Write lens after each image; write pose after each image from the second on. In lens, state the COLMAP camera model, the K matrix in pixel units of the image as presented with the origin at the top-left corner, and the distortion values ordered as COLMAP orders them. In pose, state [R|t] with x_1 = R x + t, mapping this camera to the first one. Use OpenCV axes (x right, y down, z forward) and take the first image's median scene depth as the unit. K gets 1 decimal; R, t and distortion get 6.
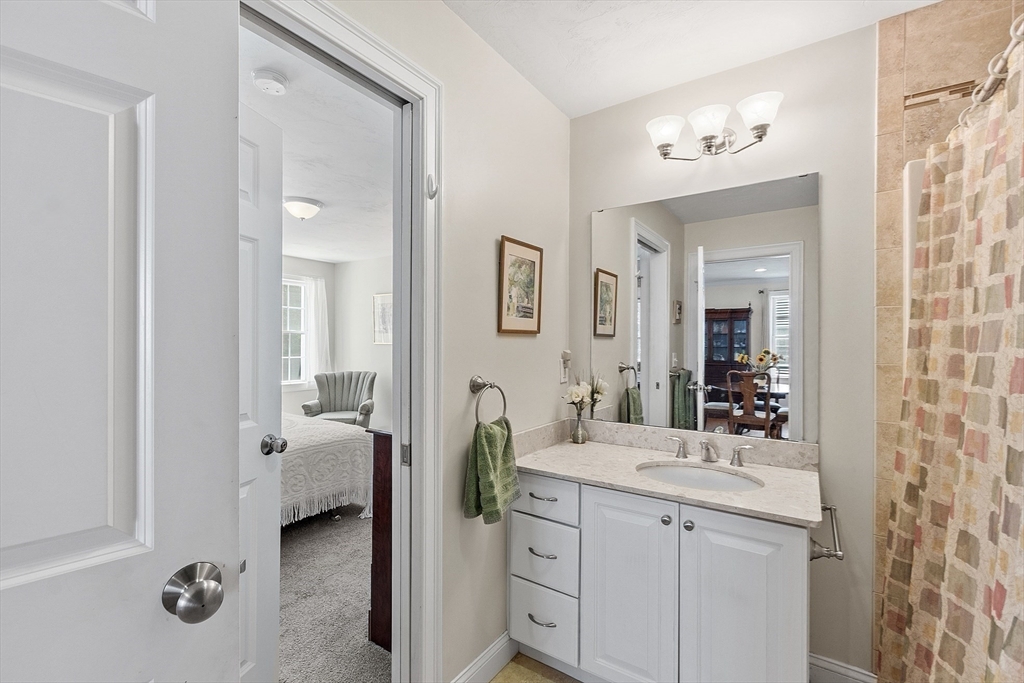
lens RADIAL K [[450.1, 0, 518.0], [0, 450.1, 340.8], [0, 0, 1]] dist [0.000261, -0.000558]
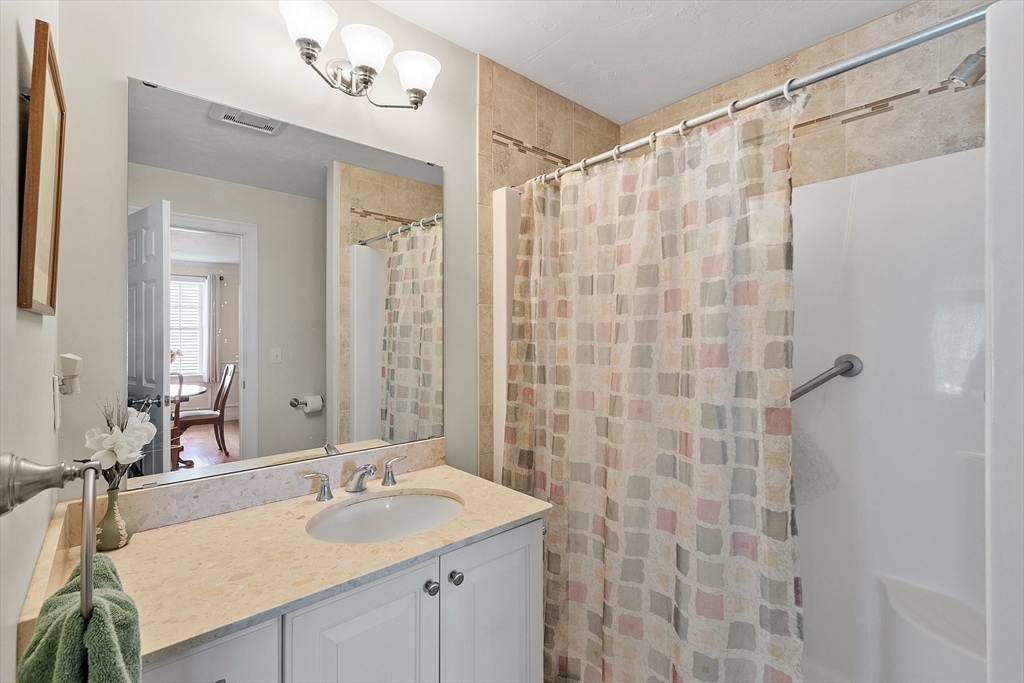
lens RADIAL K [[450.1, 0, 512.3], [0, 450.1, 337.8], [0, 0, 1]] dist [0.000261, -0.000558]
pose [[0.275493, -0.004178, 0.961294, -0.270156], [0.004370, 0.999986, 0.003093, 0.005324], [-0.961293, 0.003348, 0.275507, 0.596584]]
